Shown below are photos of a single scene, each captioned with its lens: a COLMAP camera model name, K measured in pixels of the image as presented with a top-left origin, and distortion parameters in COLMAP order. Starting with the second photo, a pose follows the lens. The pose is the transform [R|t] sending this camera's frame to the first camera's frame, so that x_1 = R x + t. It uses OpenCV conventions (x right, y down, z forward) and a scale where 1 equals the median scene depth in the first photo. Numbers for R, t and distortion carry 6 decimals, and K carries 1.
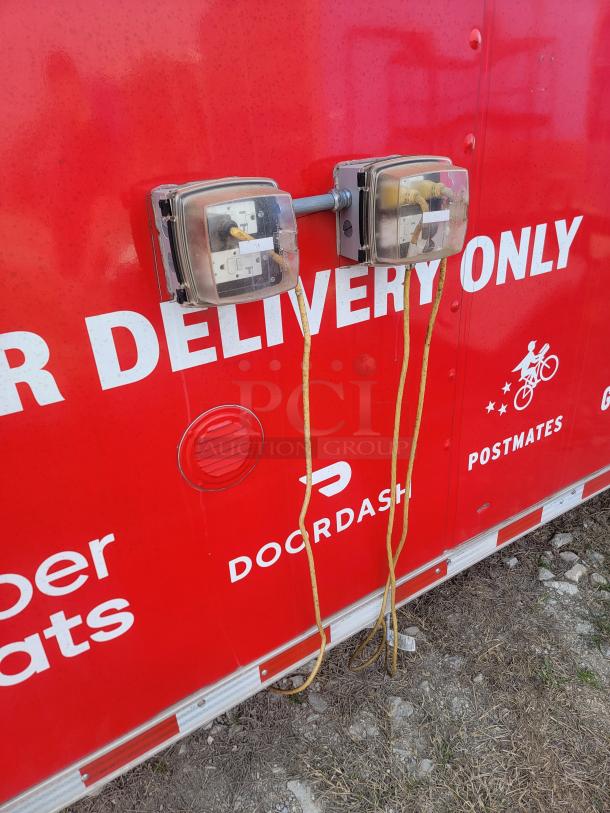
lens RADIAL K [[558.9, 0, 302.3], [0, 558.9, 412.6], [0, 0, 1]] dist [0.086697, -0.071954]
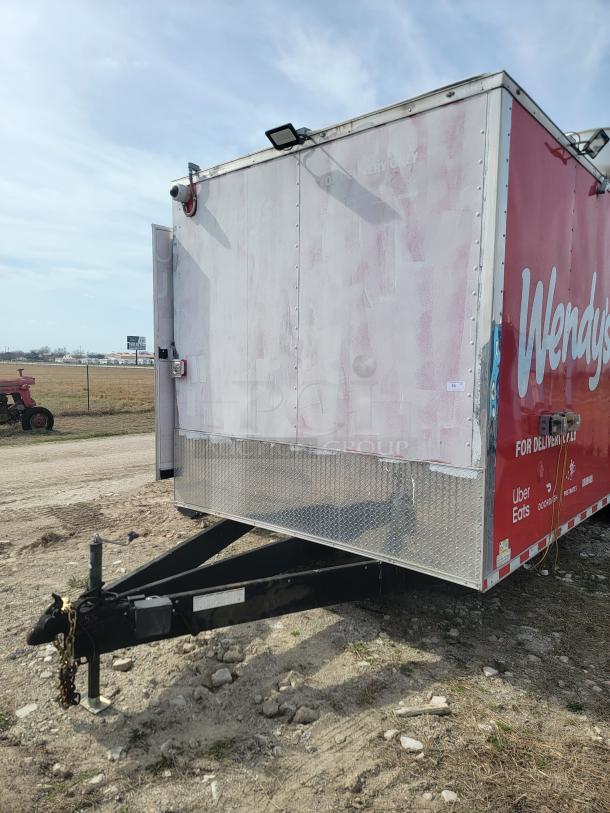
lens RADIAL K [[558.9, 0, 302.3], [0, 558.9, 412.6], [0, 0, 1]] dist [0.086697, -0.071954]
pose [[0.951636, 0.045265, 0.303875, -2.900543], [0.078473, 0.920466, -0.382864, 1.053196], [-0.297037, 0.388194, 0.872396, -2.187145]]
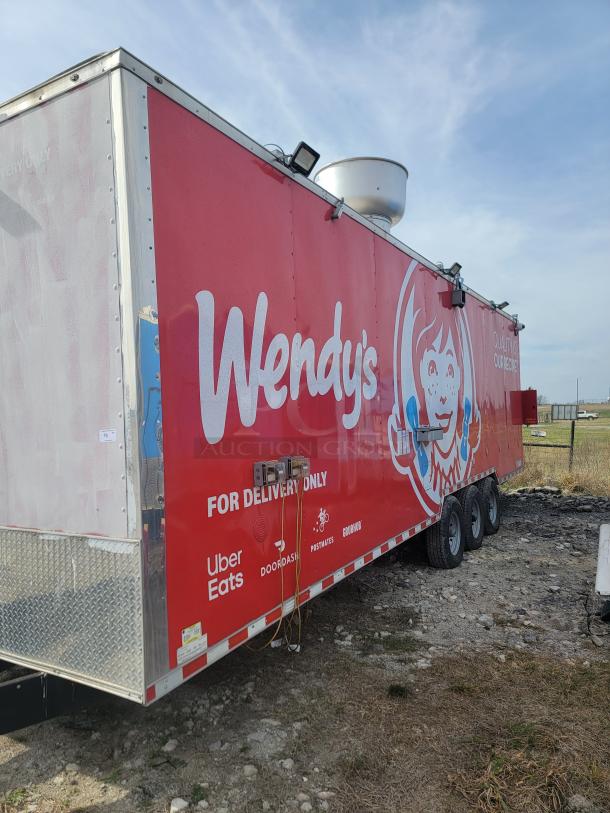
lens RADIAL K [[558.6, 0, 302.4], [0, 558.6, 419.3], [0, 0, 1]] dist [0.097964, -0.073151]
pose [[0.885924, 0.016496, 0.463537, -1.445691], [0.205390, 0.882095, -0.423938, 0.933449], [-0.415877, 0.470782, 0.778081, -2.060228]]
